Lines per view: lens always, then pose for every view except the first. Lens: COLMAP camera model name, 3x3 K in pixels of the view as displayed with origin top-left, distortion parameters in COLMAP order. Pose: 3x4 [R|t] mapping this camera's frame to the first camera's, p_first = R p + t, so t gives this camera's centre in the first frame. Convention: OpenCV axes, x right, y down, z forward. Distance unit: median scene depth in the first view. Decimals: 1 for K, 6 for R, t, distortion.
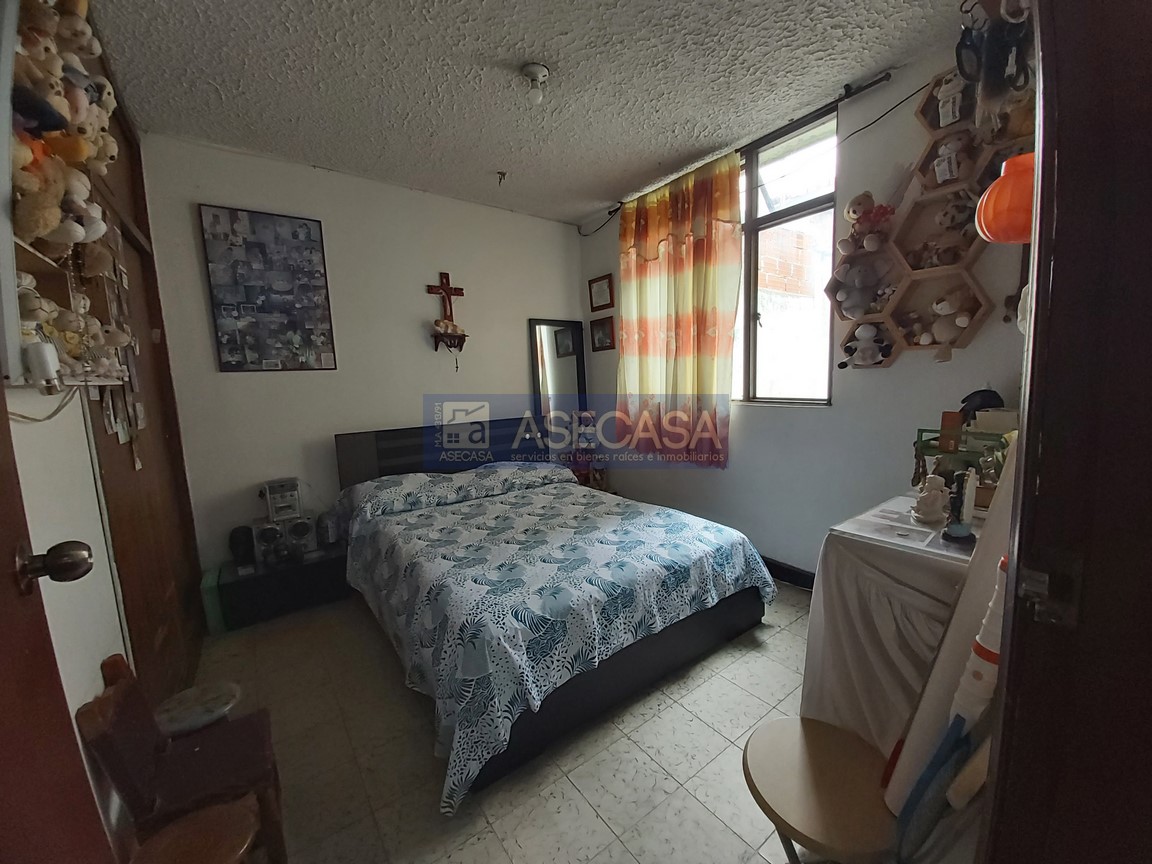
lens RADIAL K [[447.7, 0, 582.5], [0, 447.7, 434.9], [0, 0, 1]] dist [-0.002956, -0.000580]
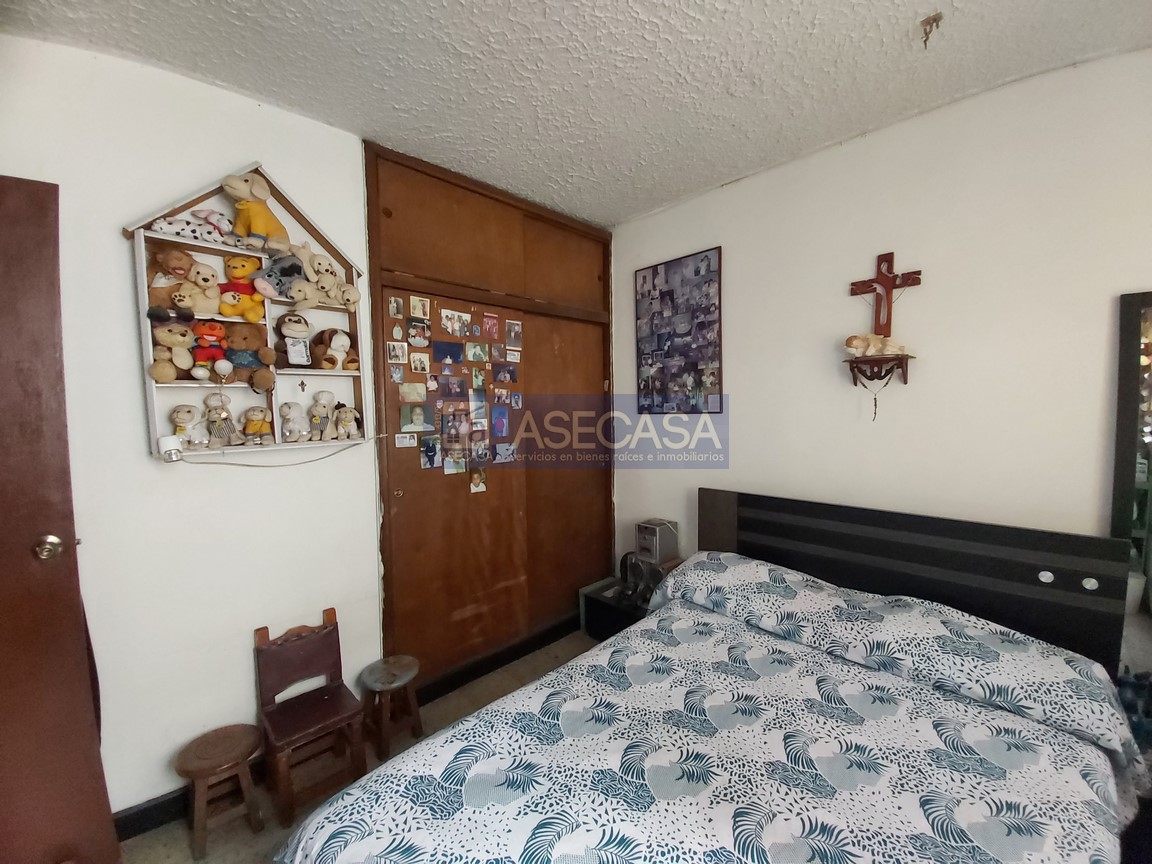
lens RADIAL K [[447.7, 0, 582.1], [0, 447.7, 432.6], [0, 0, 1]] dist [-0.002956, -0.000580]
pose [[0.166910, 0.092955, -0.981581, 0.276950], [-0.106845, 0.991389, 0.075716, -0.156875], [0.980166, 0.092239, 0.175405, 0.630628]]
